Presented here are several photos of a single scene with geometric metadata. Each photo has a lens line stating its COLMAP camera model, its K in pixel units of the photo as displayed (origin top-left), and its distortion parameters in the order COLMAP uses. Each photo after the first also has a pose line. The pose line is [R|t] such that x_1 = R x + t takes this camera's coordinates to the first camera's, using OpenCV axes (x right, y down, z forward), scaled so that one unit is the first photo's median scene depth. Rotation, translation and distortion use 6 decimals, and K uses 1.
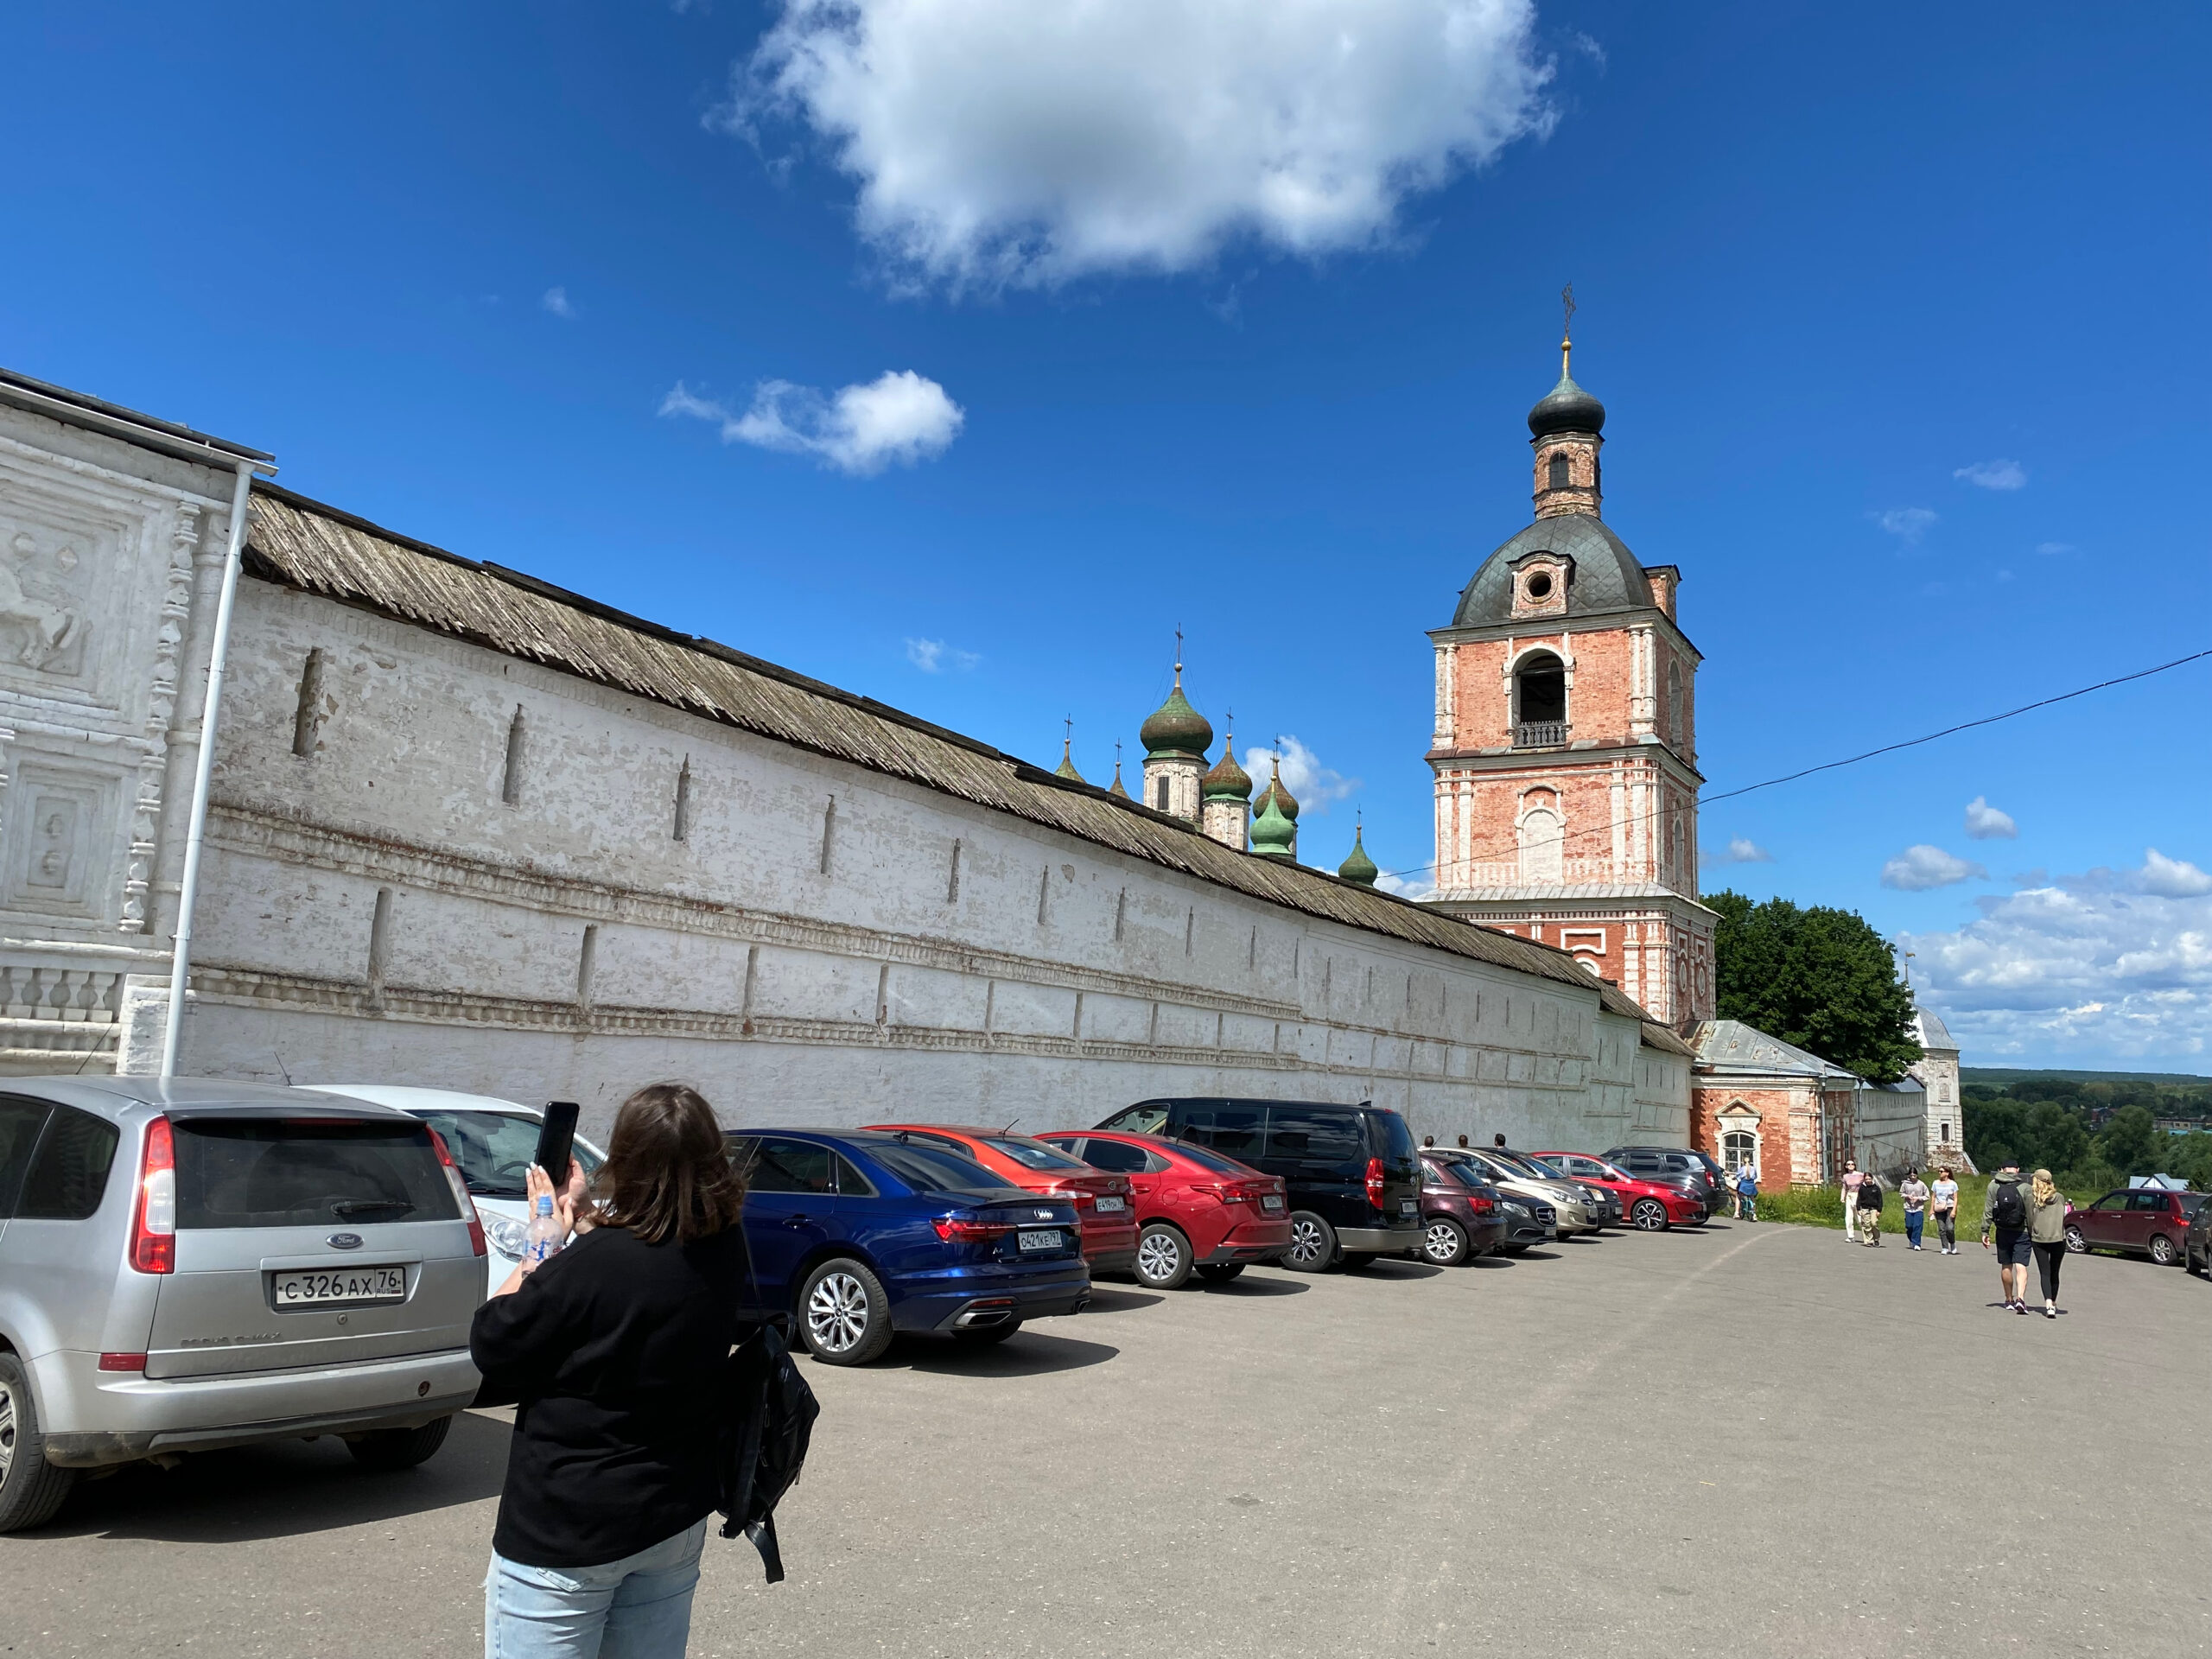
lens RADIAL K [[1729.6, 0, 1117.6], [0, 1729.6, 790.1], [0, 0, 1]] dist [0.035747, -0.039961]
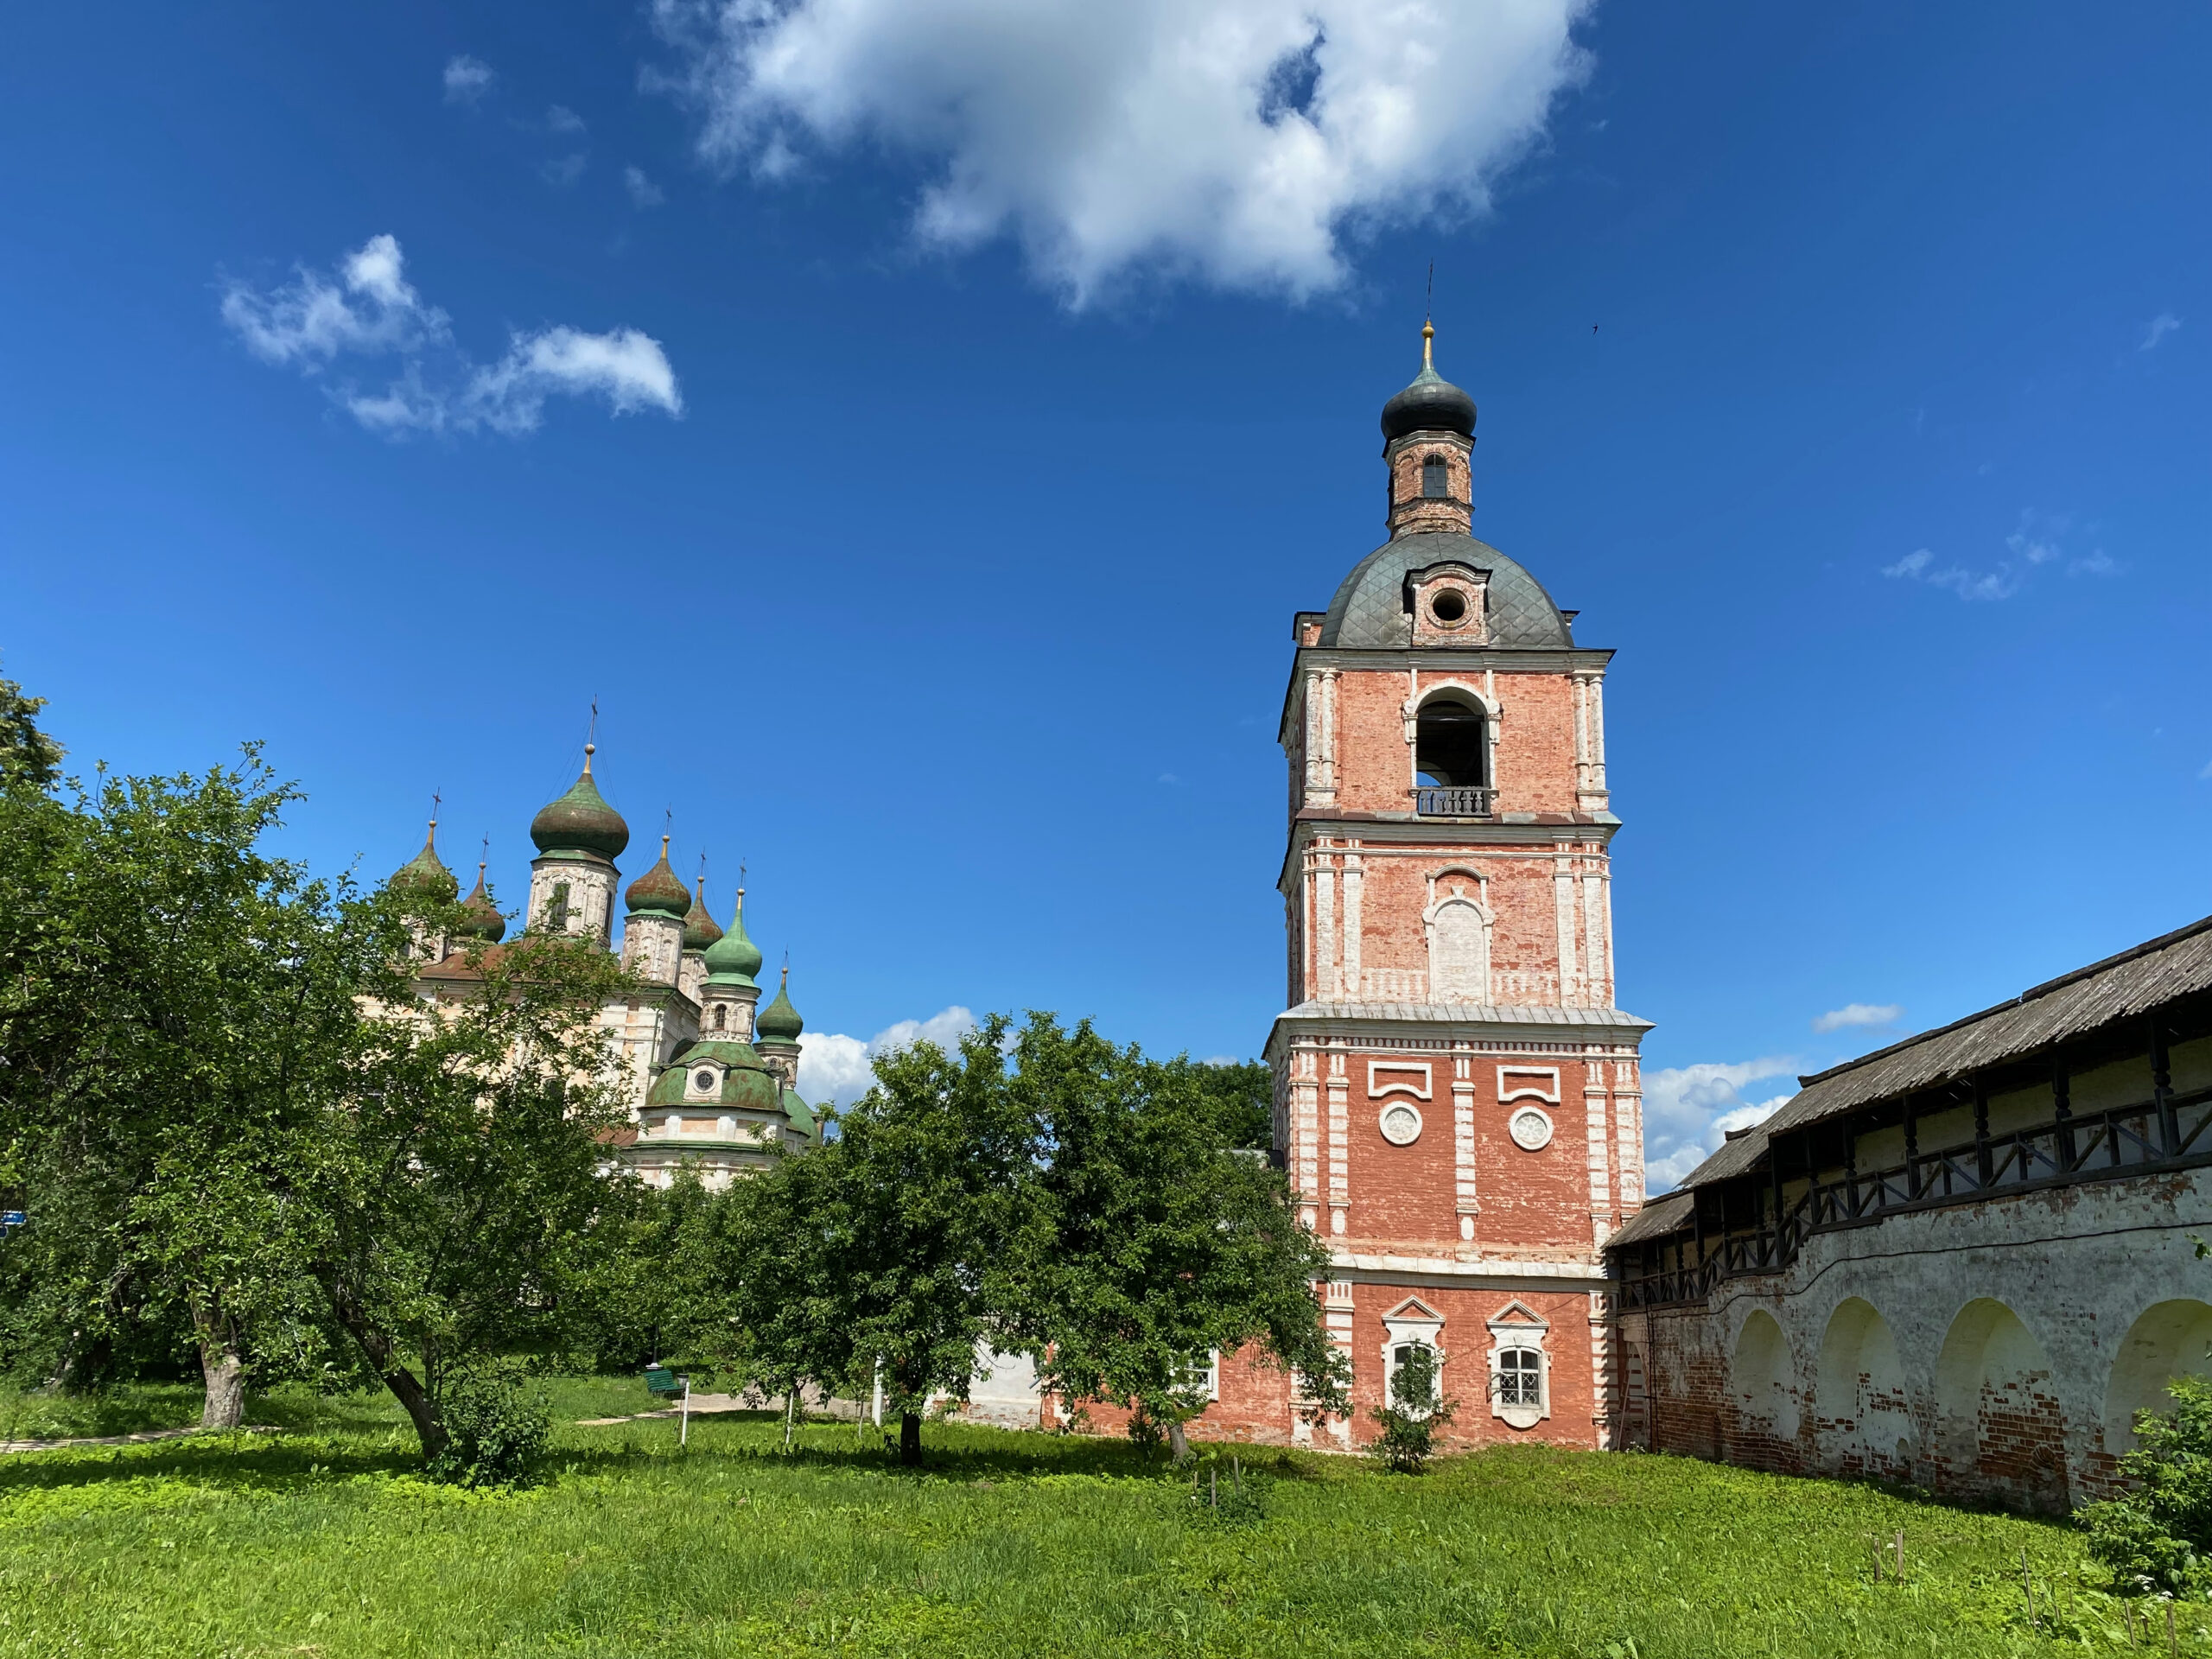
lens RADIAL K [[1729.6, 0, 1097.7], [0, 1729.6, 820.3], [0, 0, 1]] dist [0.035747, -0.039961]
pose [[0.894360, 0.117587, 0.431617, -0.206834], [-0.076320, 0.990798, -0.111783, 0.069664], [-0.440789, 0.067033, 0.895104, 0.405750]]
